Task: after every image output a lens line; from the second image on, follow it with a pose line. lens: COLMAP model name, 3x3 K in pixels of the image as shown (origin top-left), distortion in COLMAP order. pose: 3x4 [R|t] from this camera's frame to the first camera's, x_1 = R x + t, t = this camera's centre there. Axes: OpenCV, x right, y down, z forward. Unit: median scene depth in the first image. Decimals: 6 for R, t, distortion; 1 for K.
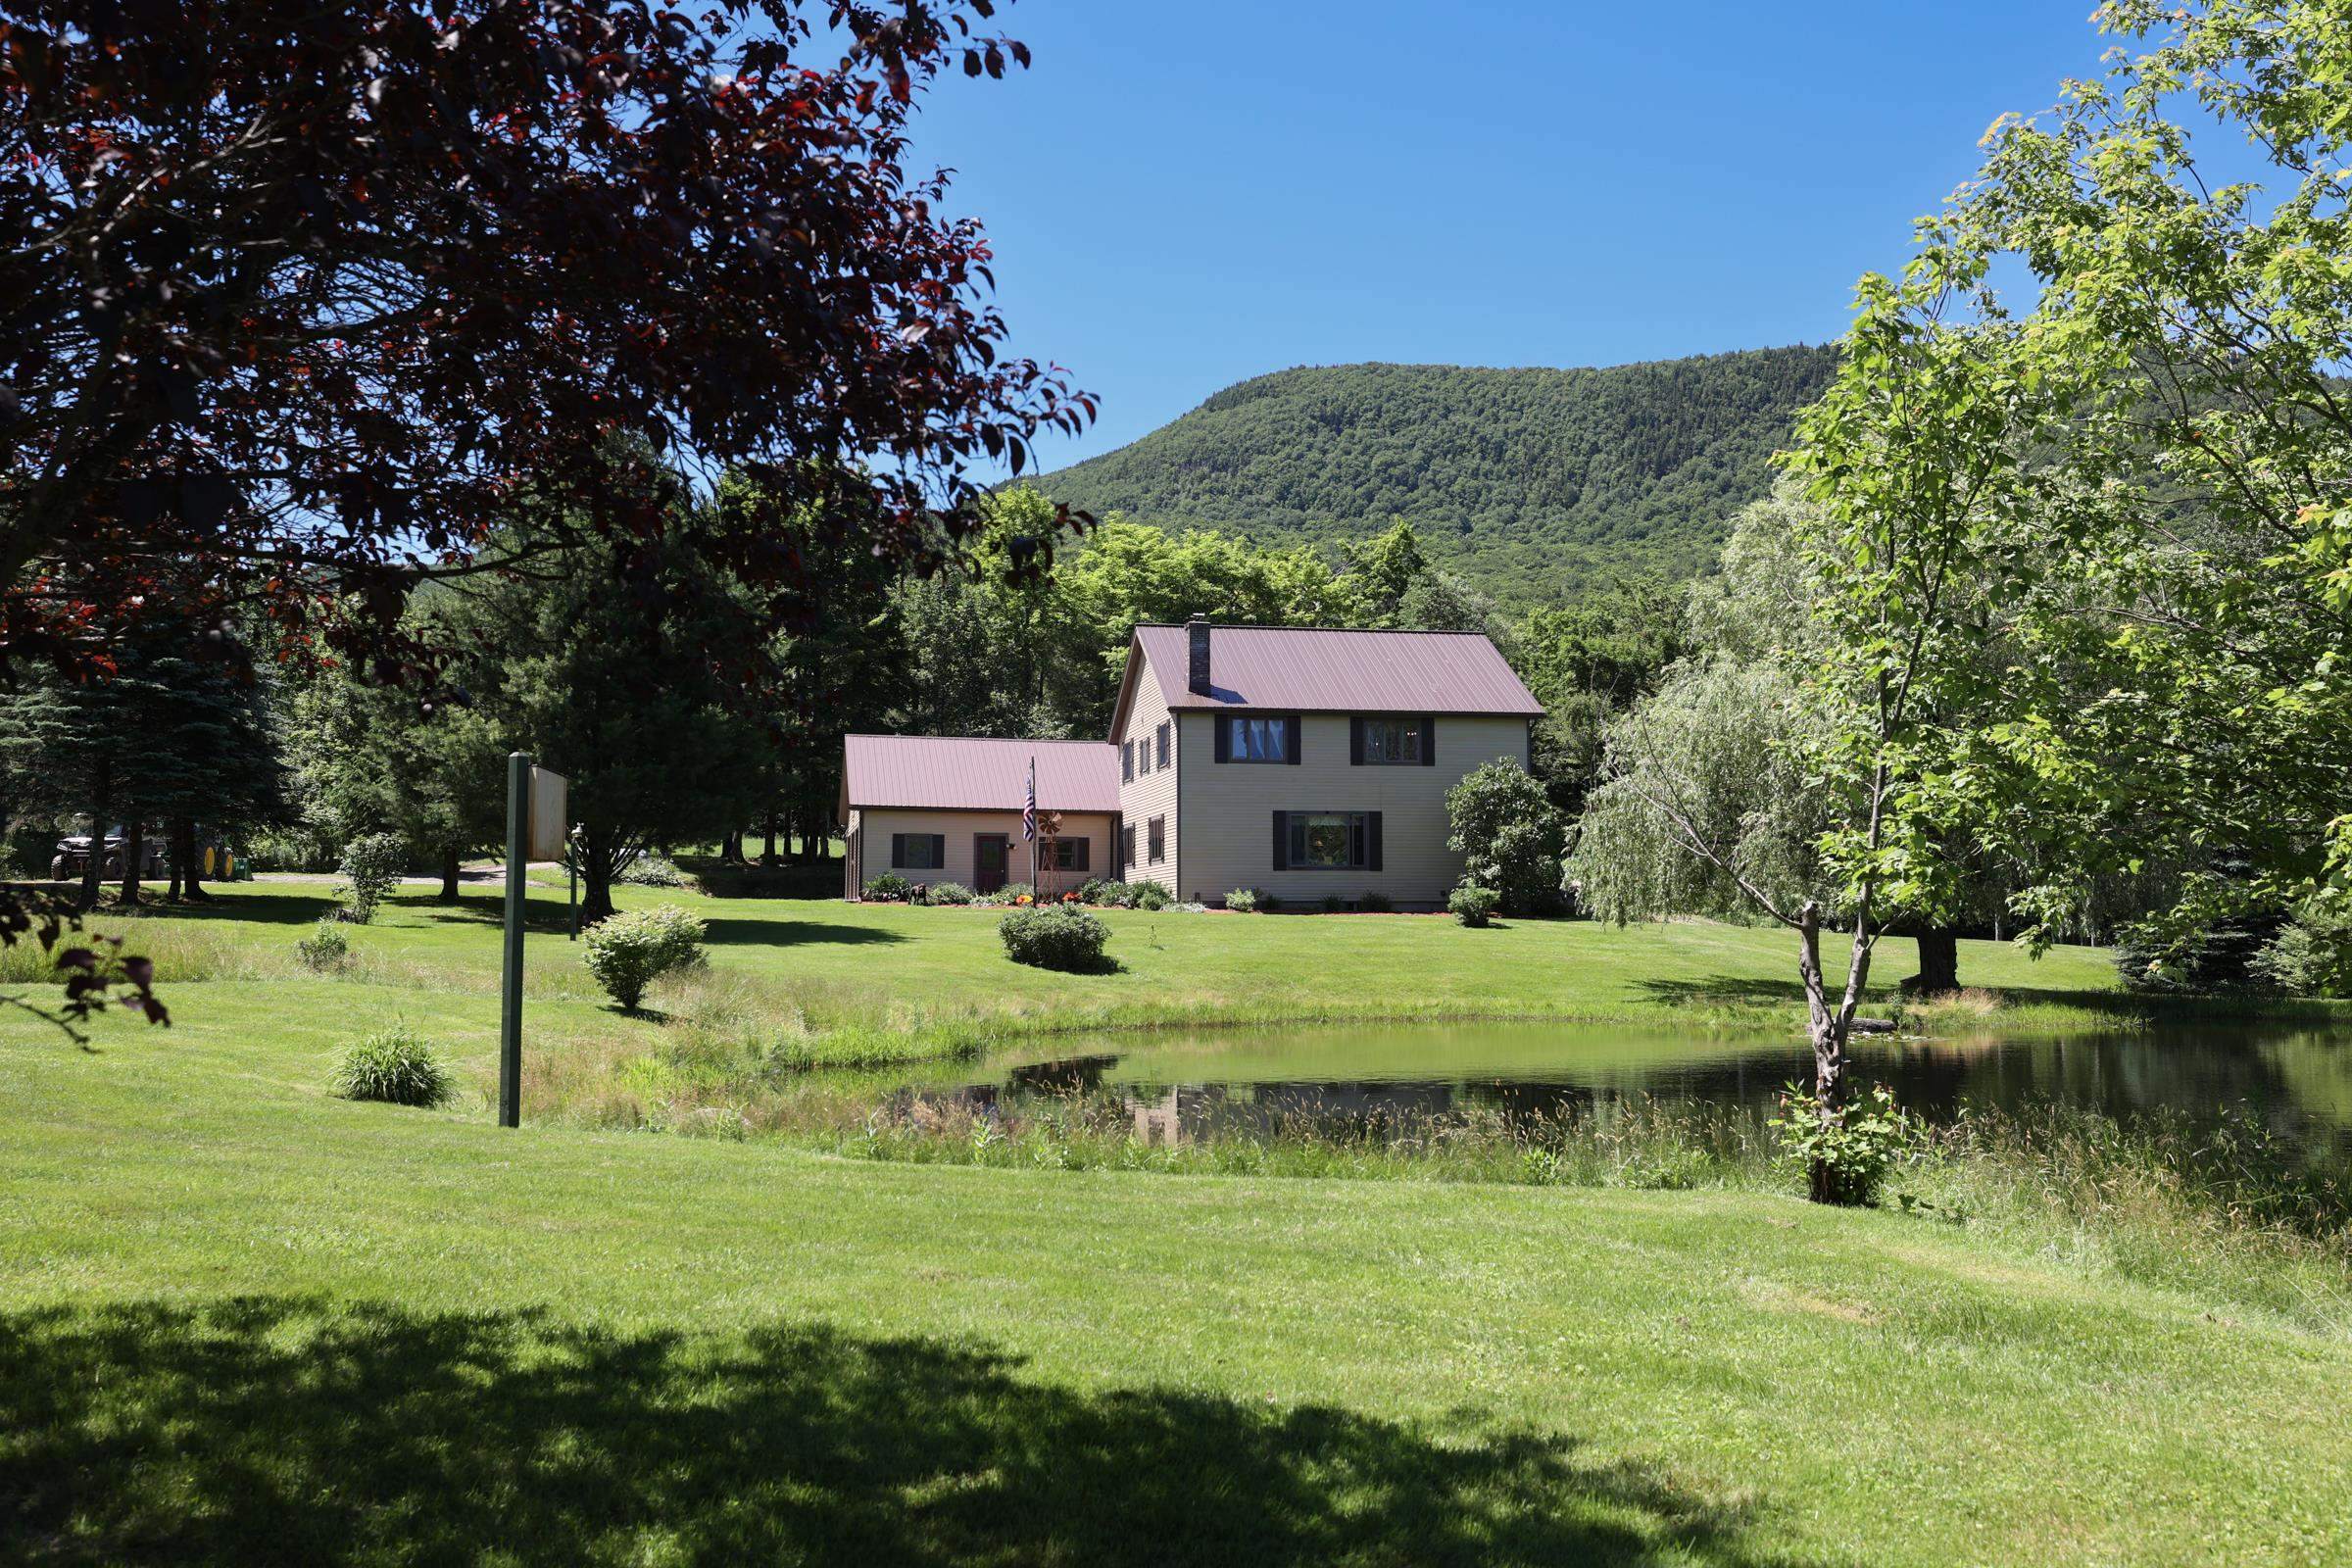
lens RADIAL K [[2378.2, 0, 1176.0], [0, 2378.2, 784.0], [0, 0, 1]] dist [0.102095, 0.003185]
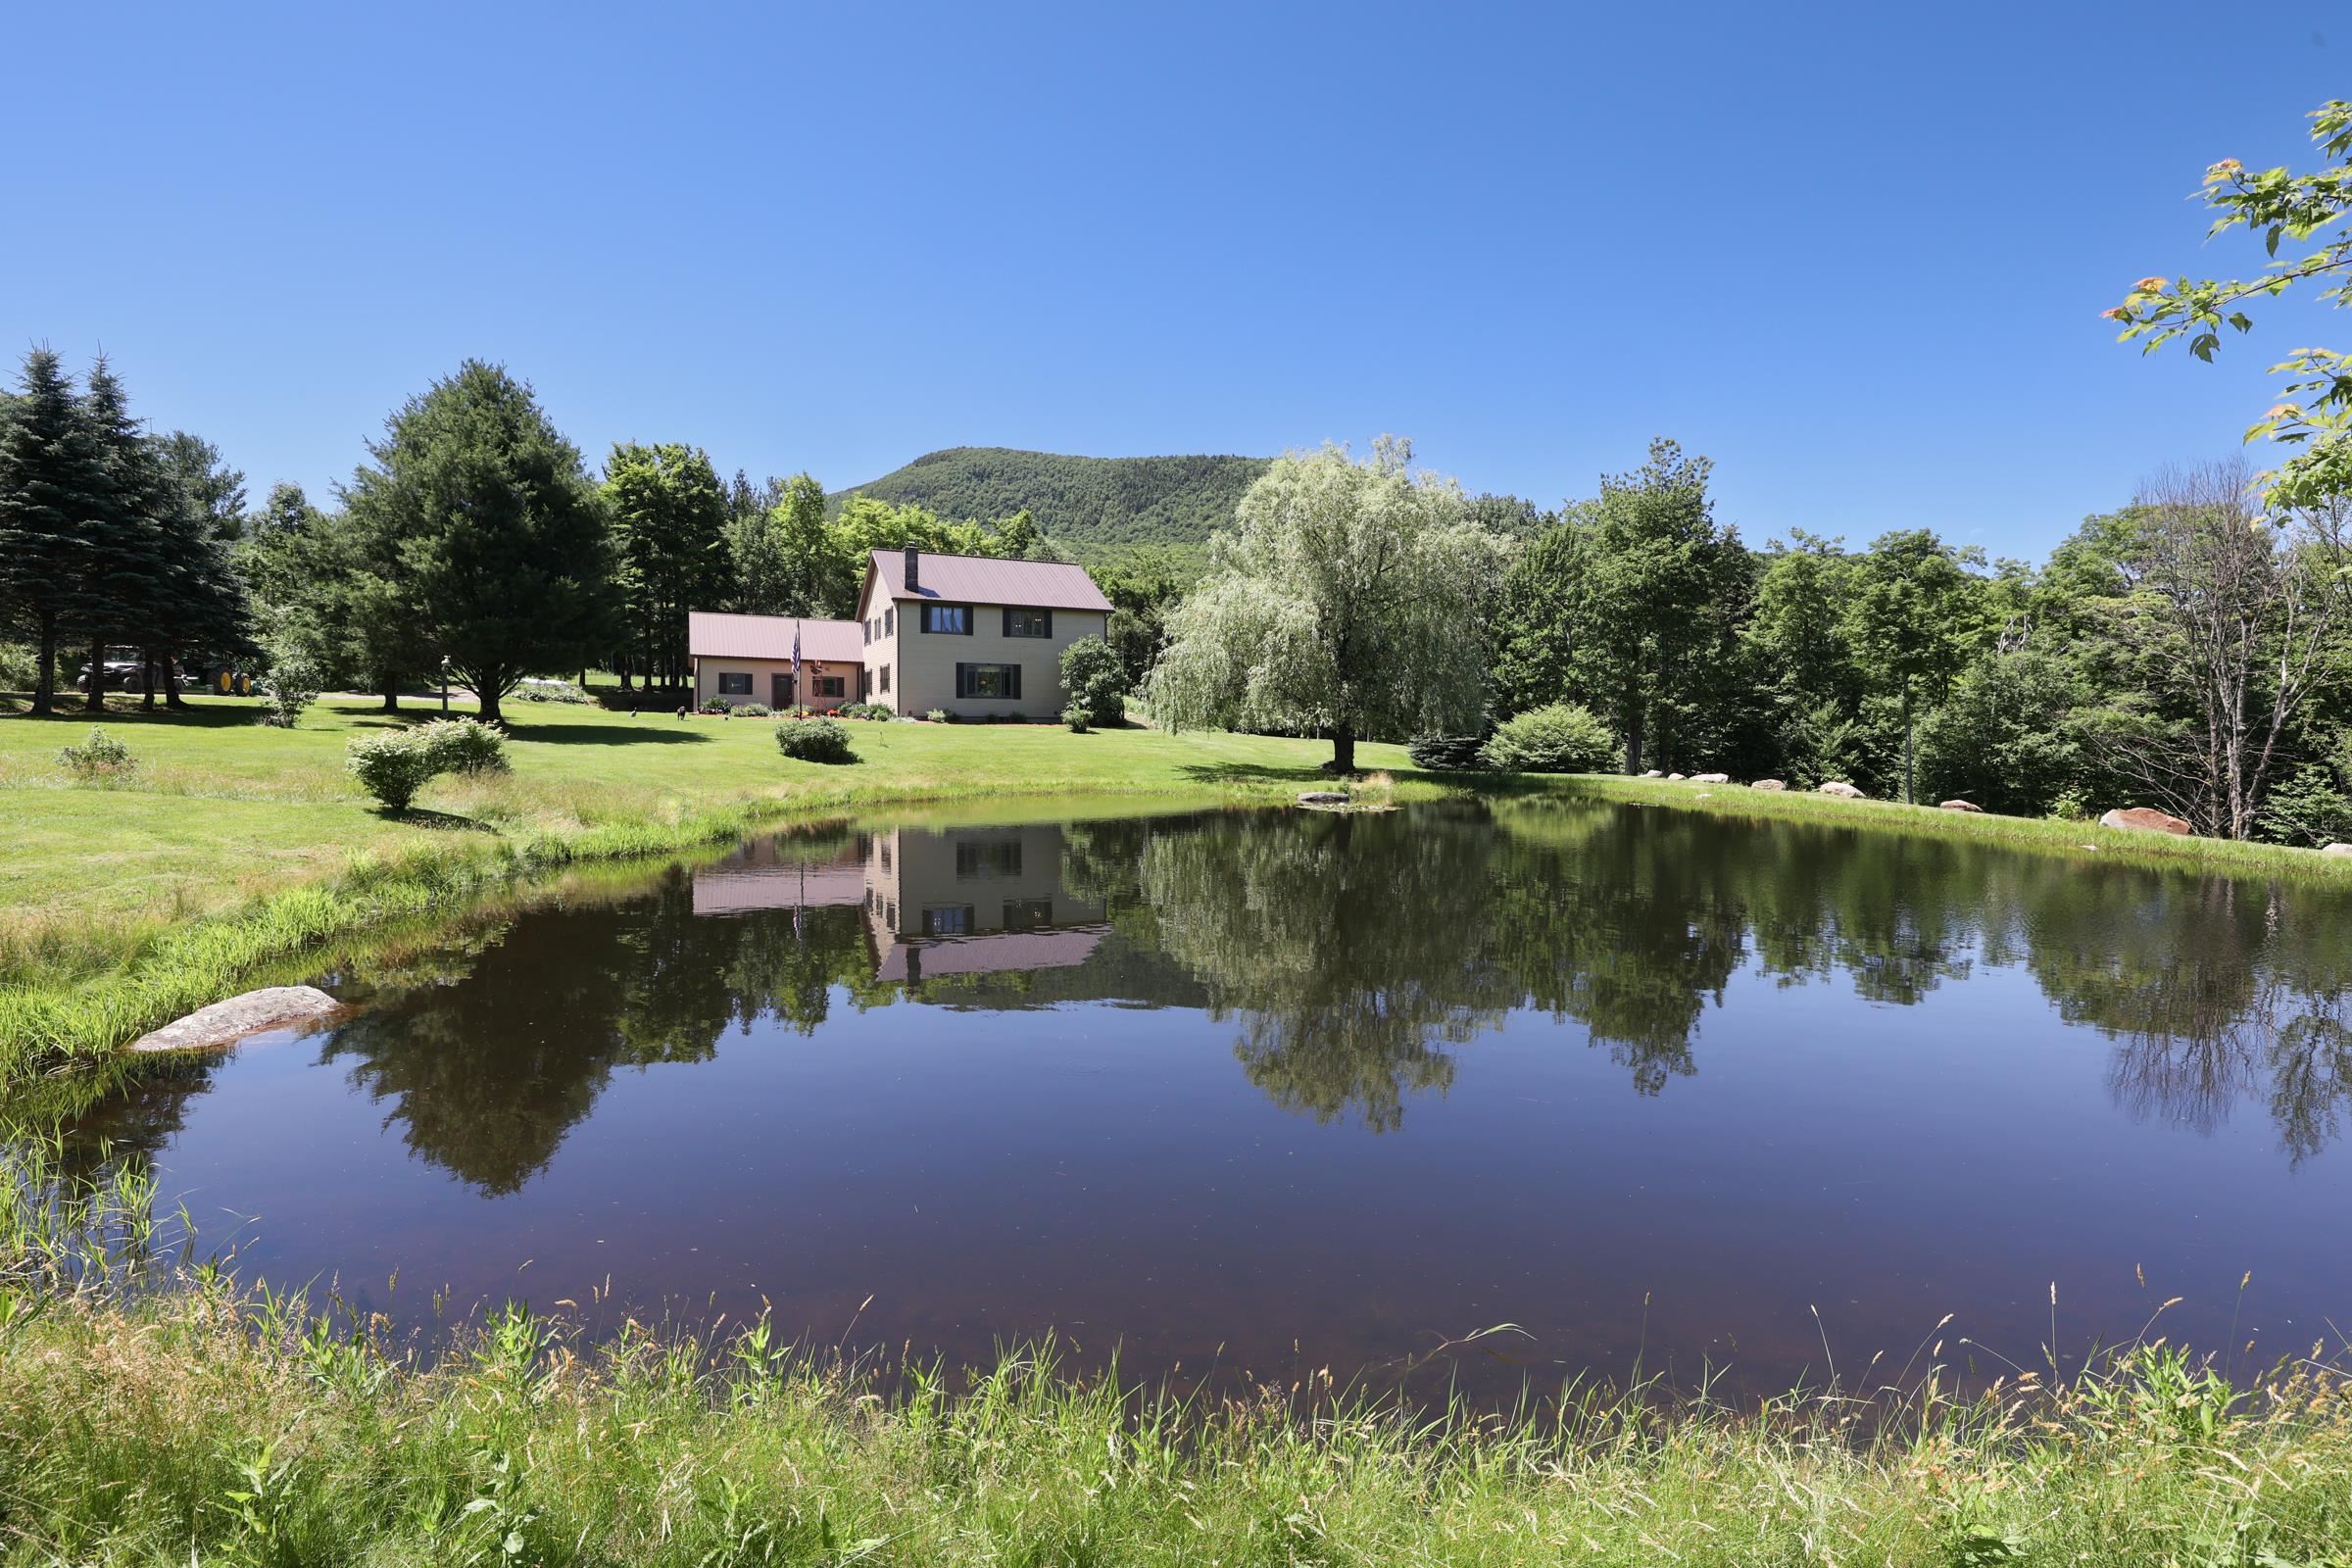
lens RADIAL K [[1082.4, 0, 1212.8], [0, 1082.4, 782.0], [0, 0, 1]] dist [-0.051034, 0.000187]
pose [[0.960169, -0.005537, 0.279365, 0.001332], [-0.025471, 0.993906, 0.107245, 0.008643], [-0.278256, -0.110089, 0.954177, 0.210712]]
